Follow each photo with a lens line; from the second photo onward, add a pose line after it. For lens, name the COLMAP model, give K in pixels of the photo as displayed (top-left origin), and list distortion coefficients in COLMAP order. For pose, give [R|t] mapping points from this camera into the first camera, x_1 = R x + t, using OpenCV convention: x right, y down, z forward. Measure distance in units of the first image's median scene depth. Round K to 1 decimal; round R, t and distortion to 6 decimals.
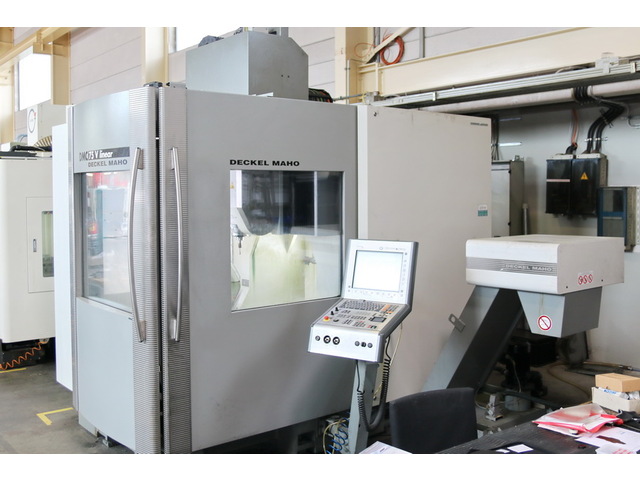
lens RADIAL K [[668.4, 0, 278.6], [0, 668.4, 213.4], [0, 0, 1]] dist [-0.064819, 0.021394]
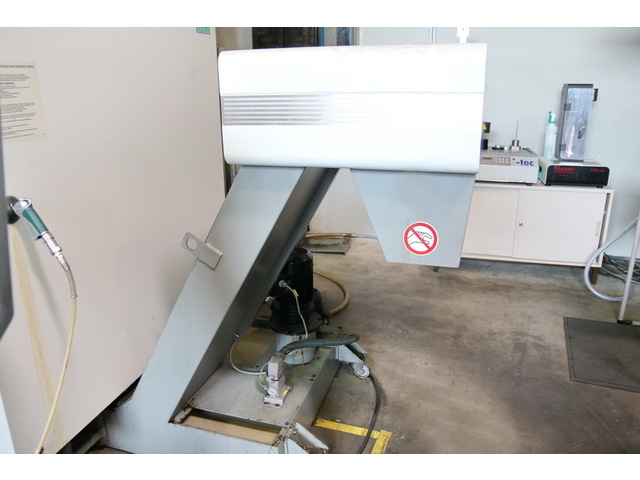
lens RADIAL K [[516.1, 0, 318.7], [0, 516.1, 243.8], [0, 0, 1]] dist [-0.125621, 0.116710]
pose [[0.805634, -0.187250, 0.562042, 0.125360], [0.021873, 0.957488, 0.287643, 0.056004], [-0.592009, -0.219441, 0.775481, 0.625379]]
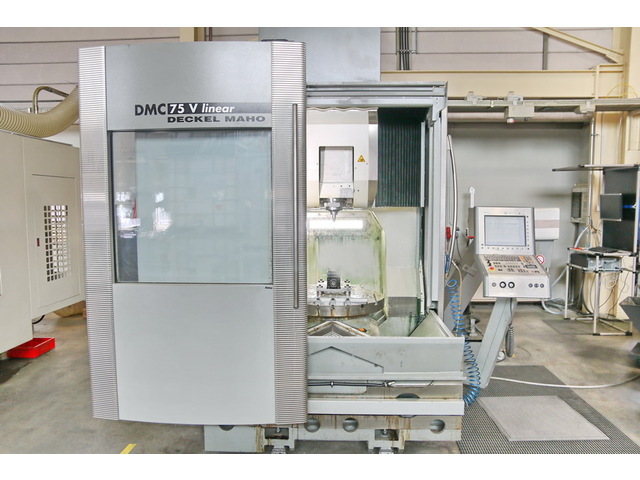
lens RADIAL K [[506.0, 0, 318.5], [0, 506.0, 245.5], [0, 0, 1]] dist [-0.122565, 0.117195]
pose [[0.640676, -0.061306, 0.765360, -0.666262], [0.023698, 0.997911, 0.060097, 0.039789], [-0.767445, -0.020365, 0.640791, 0.526334]]
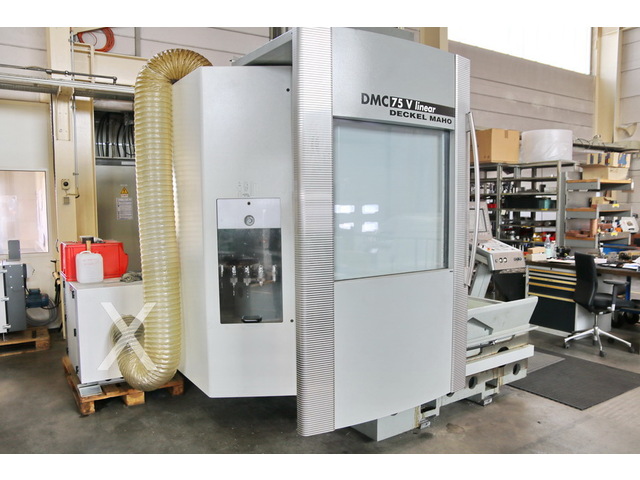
lens RADIAL K [[511.9, 0, 319.2], [0, 511.9, 242.7], [0, 0, 1]] dist [-0.120038, 0.113708]
pose [[0.060767, -0.069291, 0.995744, -0.912712], [0.039618, 0.996969, 0.066958, 0.034376], [-0.997365, 0.035381, 0.063328, 1.038480]]
